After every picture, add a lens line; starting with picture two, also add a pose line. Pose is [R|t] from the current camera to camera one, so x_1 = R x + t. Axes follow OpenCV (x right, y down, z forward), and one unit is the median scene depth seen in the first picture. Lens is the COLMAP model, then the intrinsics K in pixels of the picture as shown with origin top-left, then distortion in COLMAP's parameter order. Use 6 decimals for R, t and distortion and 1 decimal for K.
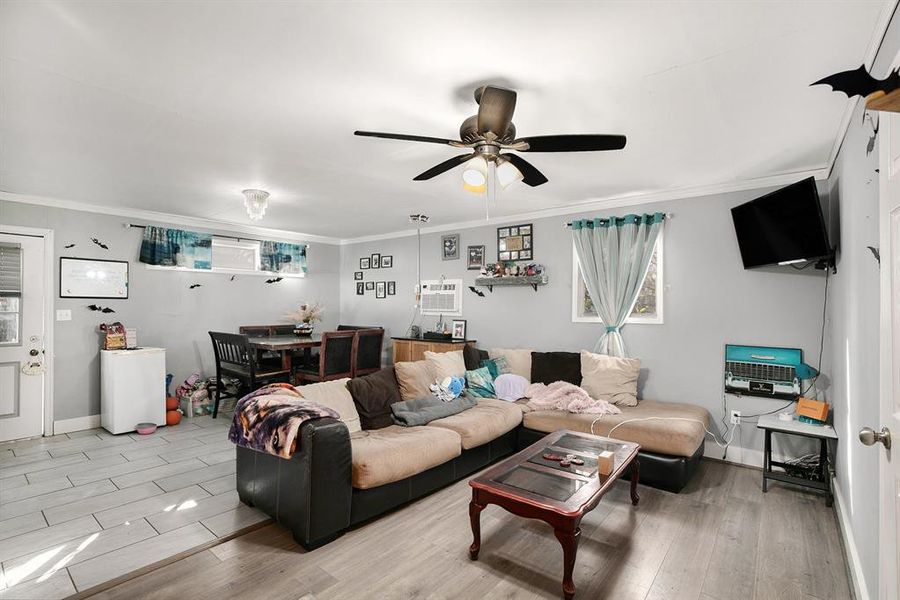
lens RADIAL K [[424.6, 0, 450.0], [0, 424.6, 300.0], [0, 0, 1]] dist [-0.020197, -0.000679]
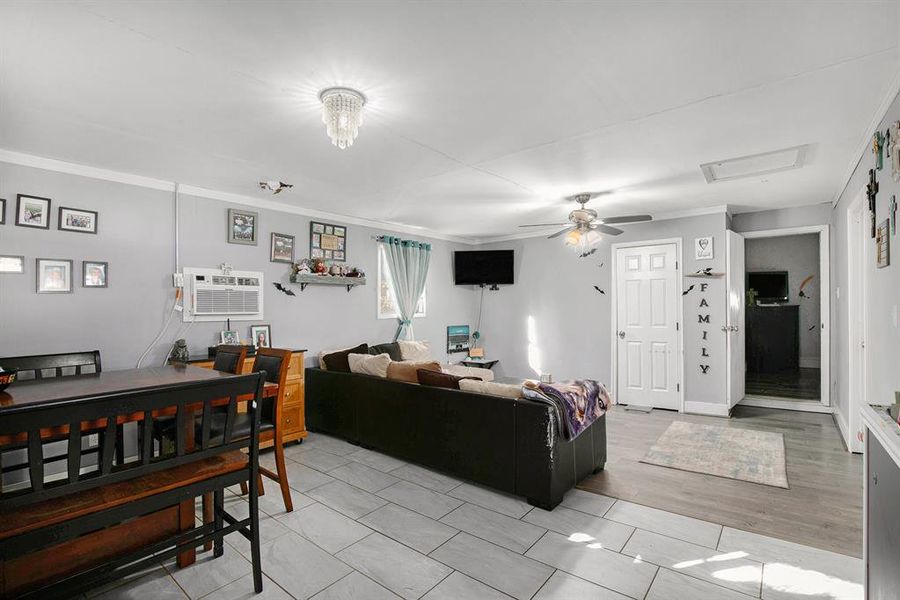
lens RADIAL K [[416.9, 0, 473.0], [0, 416.9, 301.8], [0, 0, 1]] dist [-0.025691, -0.000540]
pose [[-0.025162, 0.007564, 0.999655, -0.824397], [-0.000209, 0.999971, -0.007571, 0.011681], [-0.999683, -0.000400, -0.025160, 0.701967]]
